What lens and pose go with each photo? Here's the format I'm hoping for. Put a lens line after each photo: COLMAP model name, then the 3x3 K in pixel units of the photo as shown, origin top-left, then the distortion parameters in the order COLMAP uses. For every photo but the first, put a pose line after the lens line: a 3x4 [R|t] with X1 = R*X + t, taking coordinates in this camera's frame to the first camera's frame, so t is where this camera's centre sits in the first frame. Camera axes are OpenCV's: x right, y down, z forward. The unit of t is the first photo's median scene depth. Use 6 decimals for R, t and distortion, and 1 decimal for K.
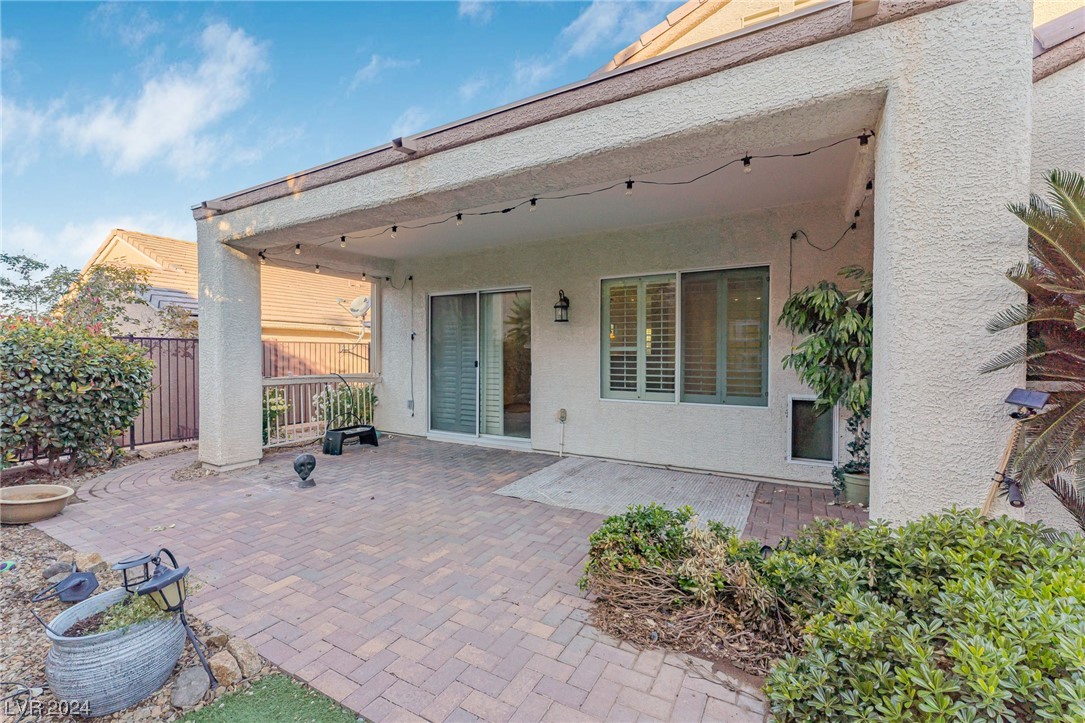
lens RADIAL K [[470.2, 0, 599.1], [0, 470.2, 363.0], [0, 0, 1]] dist [0.002008, 0.000489]
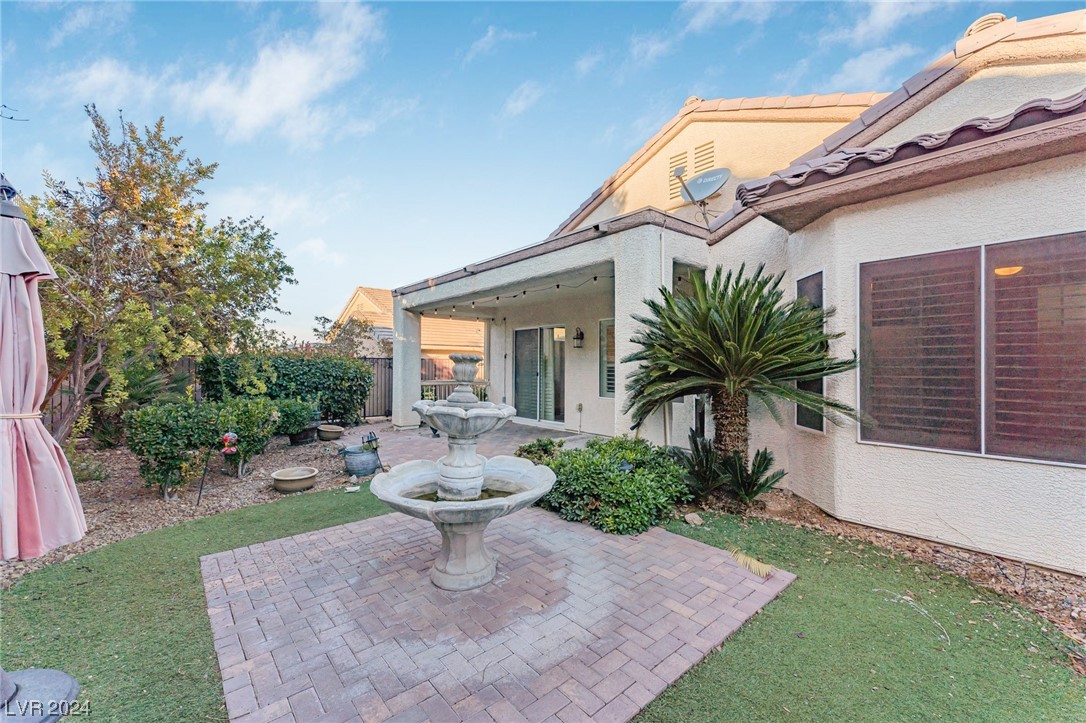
lens RADIAL K [[438.2, 0, 568.9], [0, 438.2, 365.8], [0, 0, 1]] dist [0.001356, 0.000112]
pose [[0.940829, 0.003469, -0.338864, 0.405044], [-0.010172, 0.999786, -0.018005, -0.000716], [0.338729, 0.020387, 0.940663, -0.410407]]
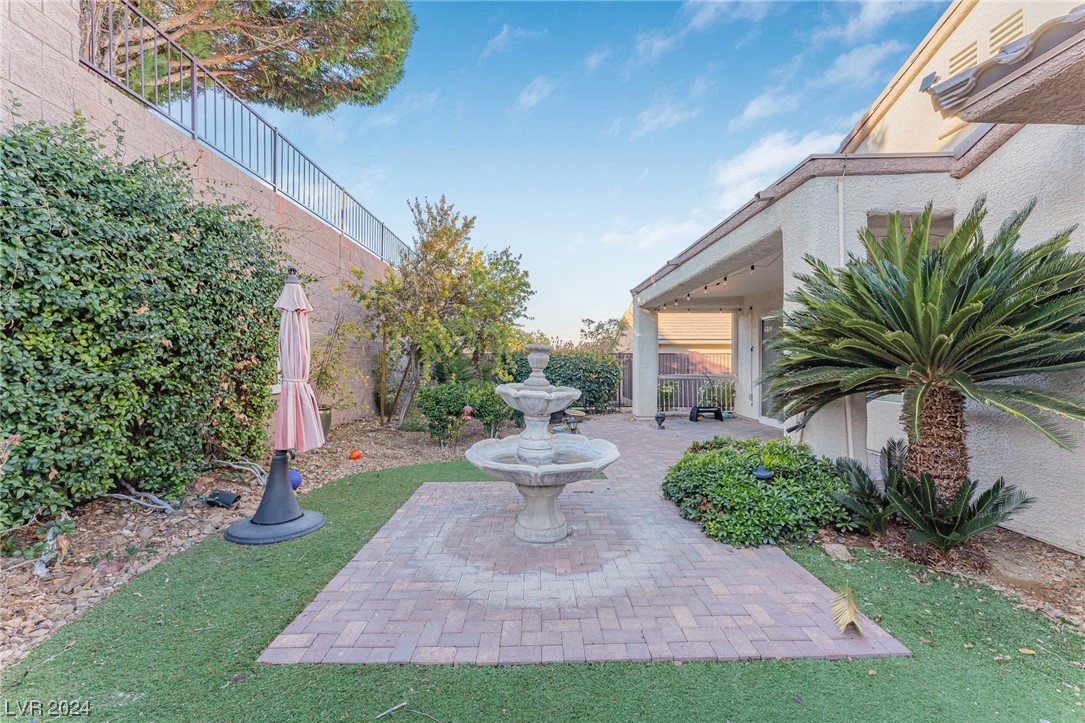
lens RADIAL K [[442.8, 0, 543.8], [0, 442.8, 366.2], [0, 0, 1]] dist [0.000738, 0.000033]
pose [[0.498040, 0.007866, -0.867118, 0.613704], [-0.014591, 0.999893, 0.000689, 0.004899], [0.867031, 0.012309, 0.498102, -0.288327]]
